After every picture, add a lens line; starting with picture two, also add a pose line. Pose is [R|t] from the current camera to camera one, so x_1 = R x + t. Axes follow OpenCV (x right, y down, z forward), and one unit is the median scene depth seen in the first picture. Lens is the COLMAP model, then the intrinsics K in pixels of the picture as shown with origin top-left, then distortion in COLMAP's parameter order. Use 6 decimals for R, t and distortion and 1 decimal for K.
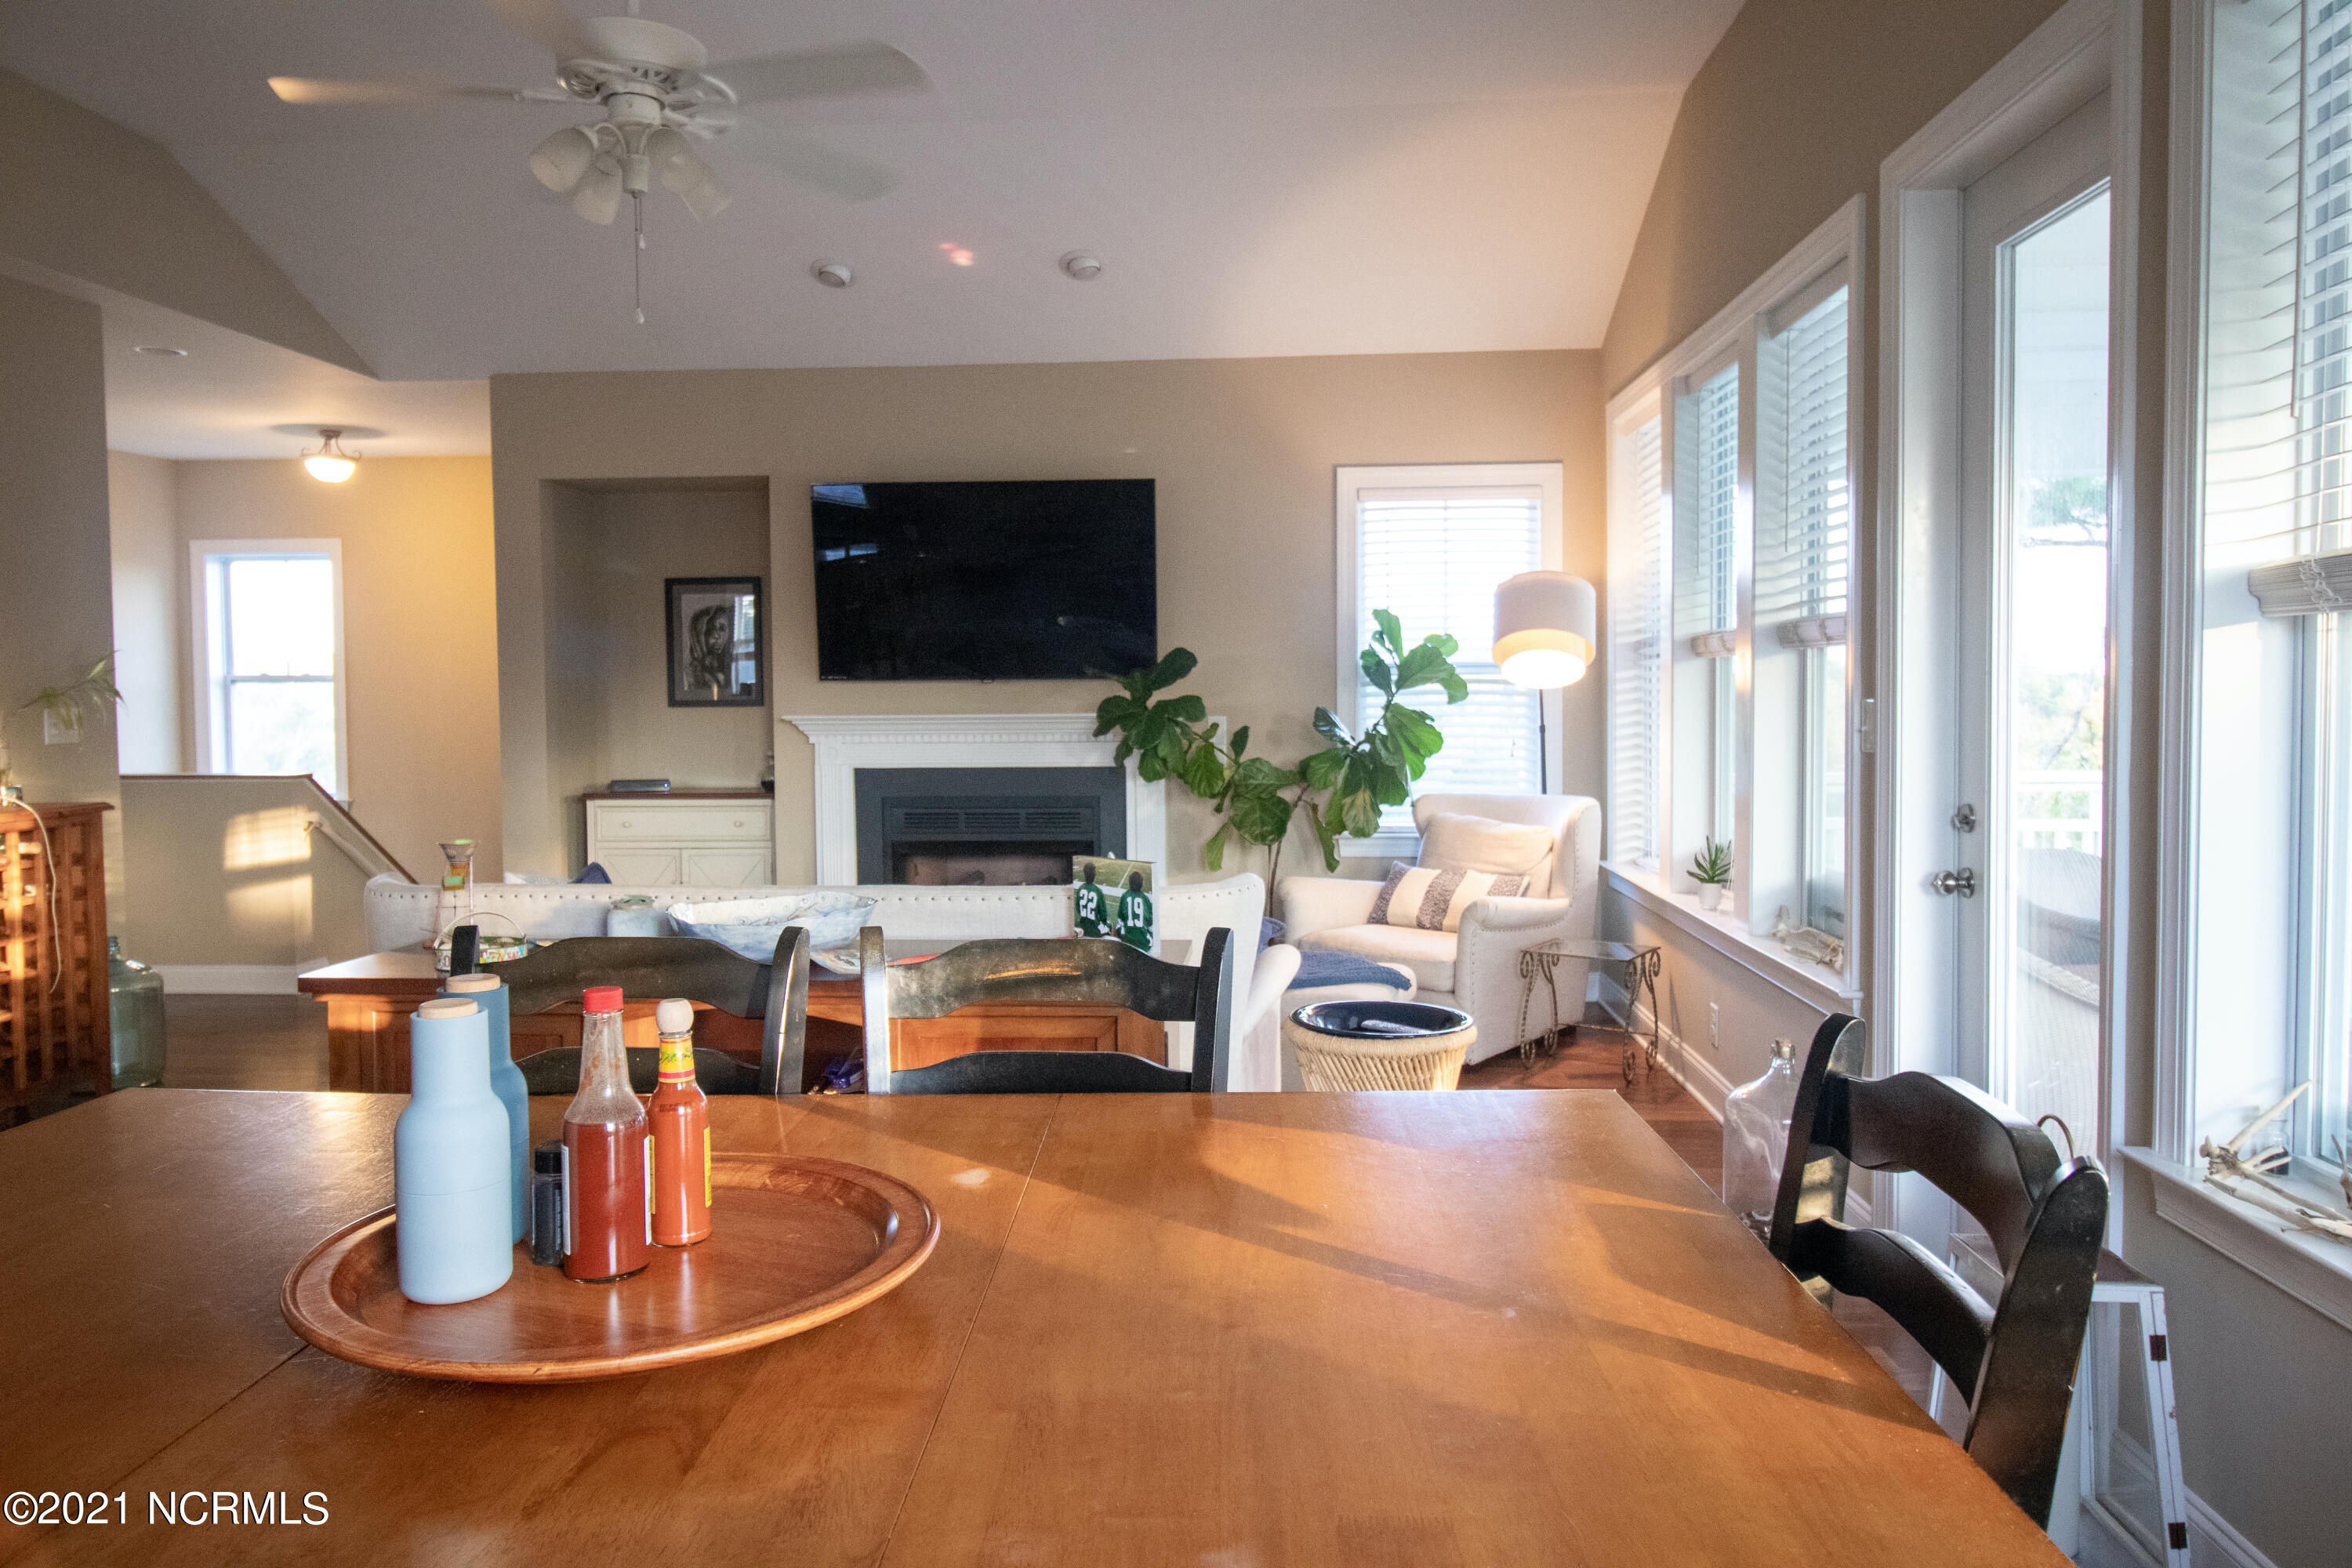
lens RADIAL K [[1669.8, 0, 1166.0], [0, 1669.8, 745.7], [0, 0, 1]] dist [0.001782, -0.000227]
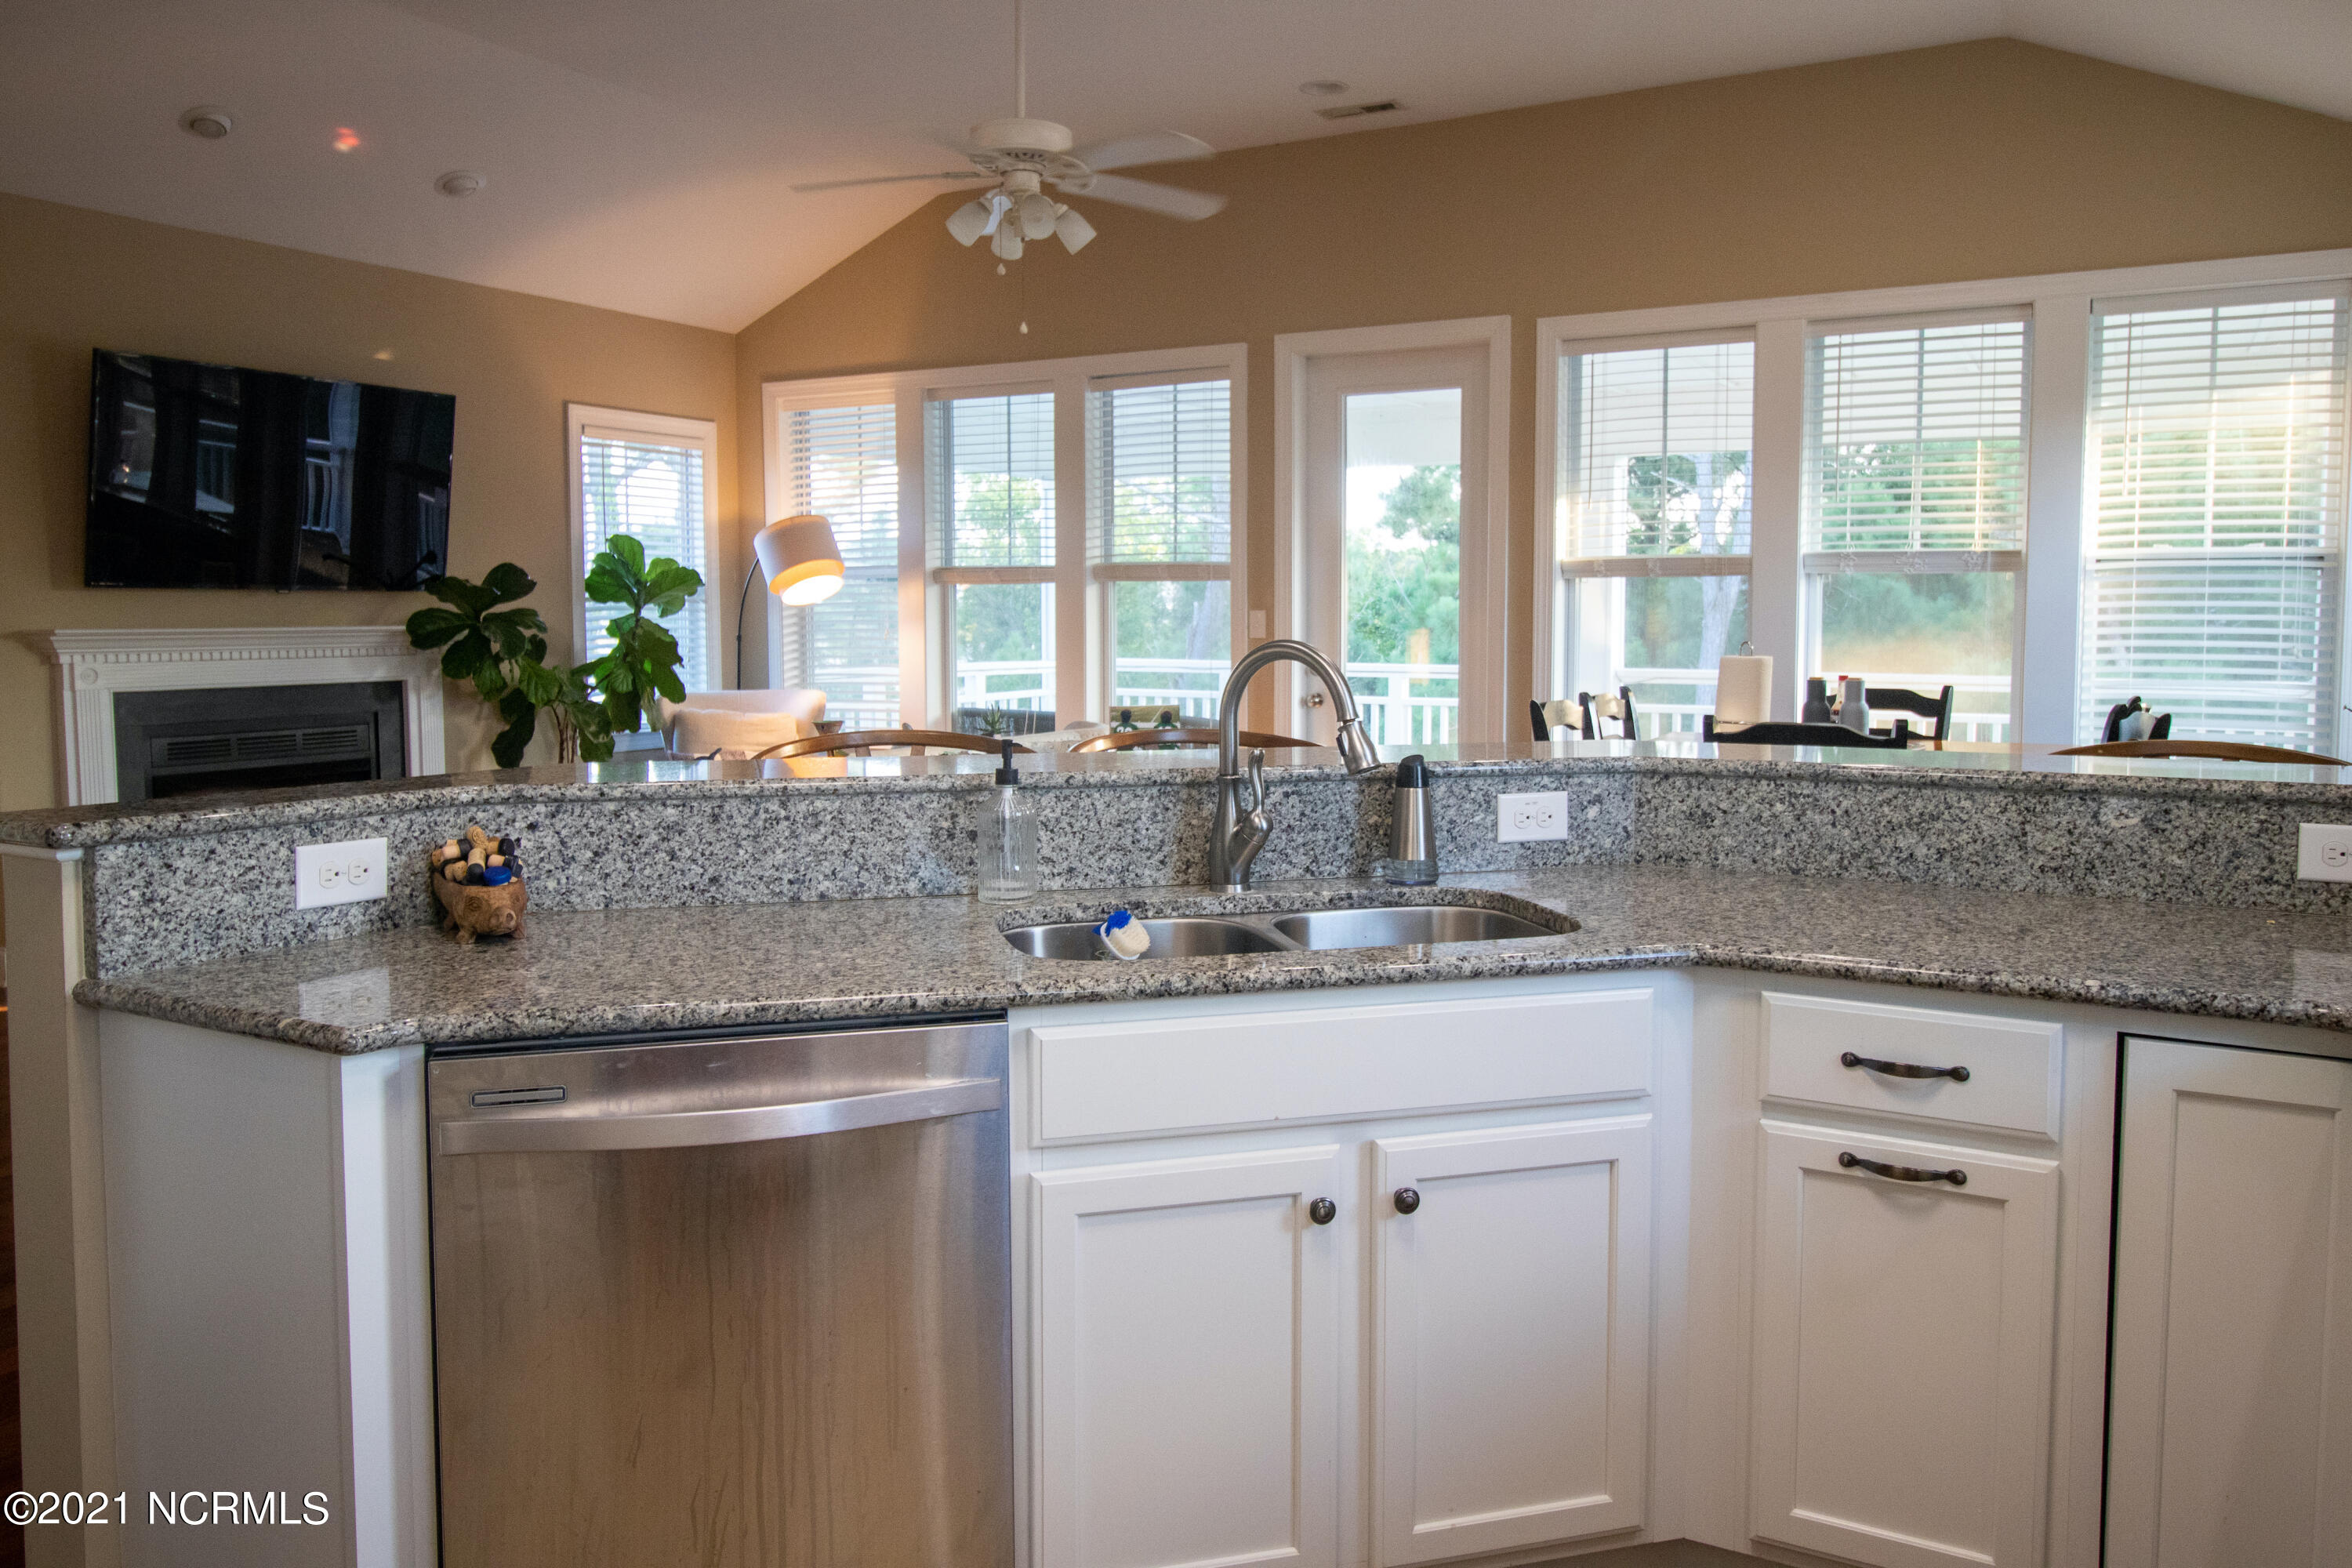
lens RADIAL K [[1669.8, 0, 1166.0], [0, 1669.8, 745.7], [0, 0, 1]] dist [0.001782, -0.000227]
pose [[0.424795, -0.068238, 0.902714, -0.743154], [0.015899, 0.997564, 0.067926, -0.008862], [-0.905150, -0.014502, 0.424845, 0.168193]]
